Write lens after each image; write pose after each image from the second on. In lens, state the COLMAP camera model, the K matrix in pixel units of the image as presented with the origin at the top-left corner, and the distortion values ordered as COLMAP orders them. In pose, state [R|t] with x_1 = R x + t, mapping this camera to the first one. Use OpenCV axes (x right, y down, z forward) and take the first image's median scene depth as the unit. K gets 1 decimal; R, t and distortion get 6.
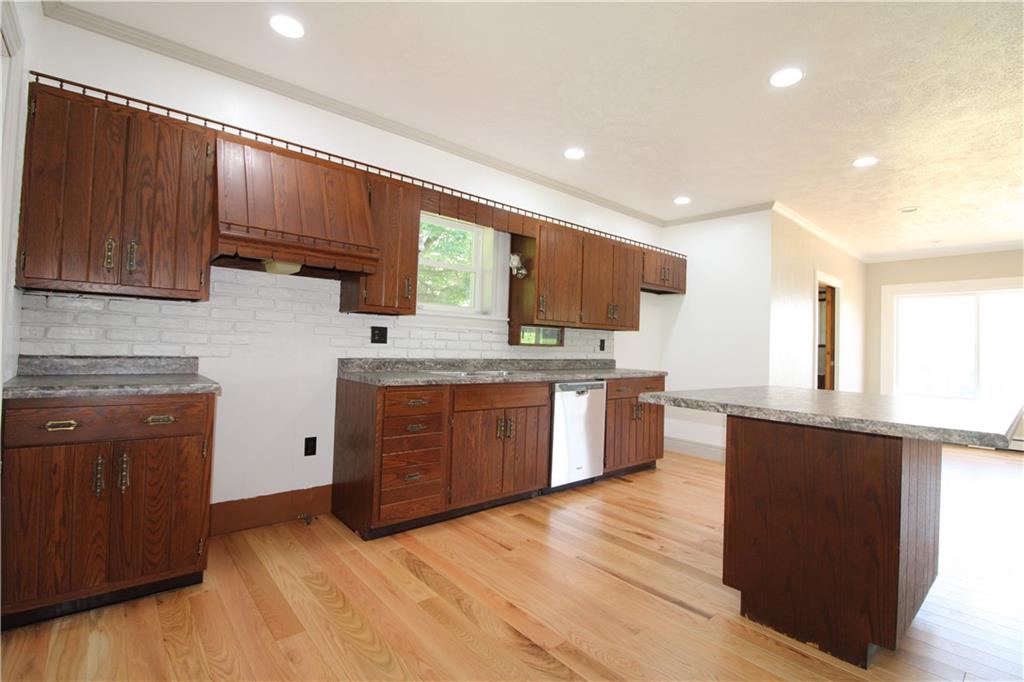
lens RADIAL K [[469.9, 0, 510.6], [0, 469.9, 331.1], [0, 0, 1]] dist [-0.000218, -0.000269]
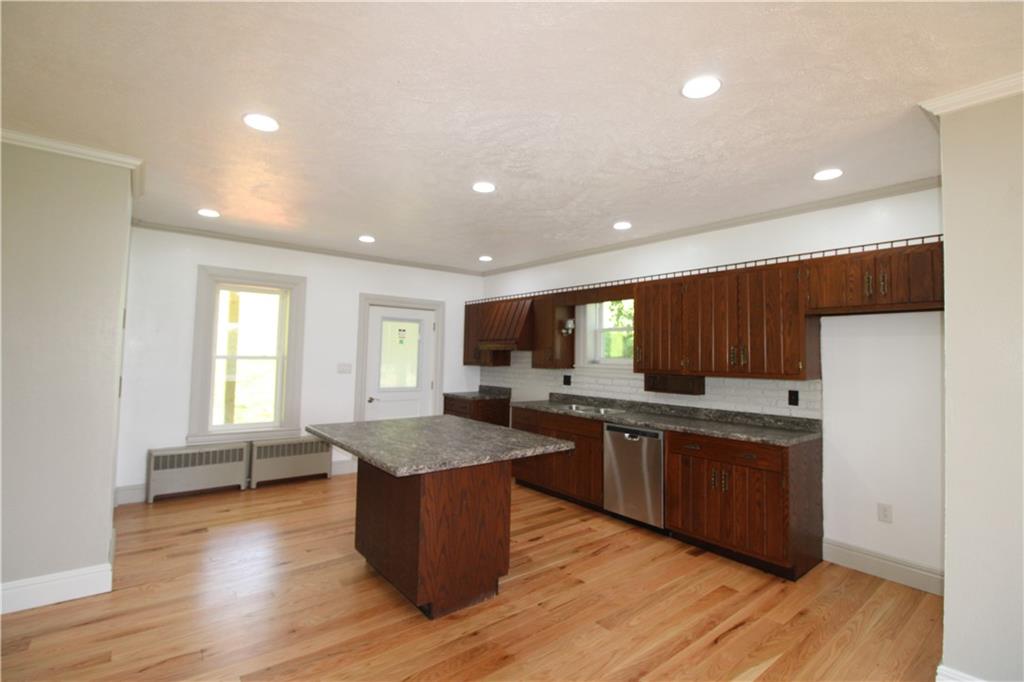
lens RADIAL K [[469.9, 0, 508.7], [0, 469.9, 342.9], [0, 0, 1]] dist [-0.000218, -0.000269]
pose [[-0.034423, -0.064004, -0.997356, 1.251268], [0.007211, 0.997905, -0.064288, -0.016715], [0.999381, -0.009405, -0.033890, 0.754493]]
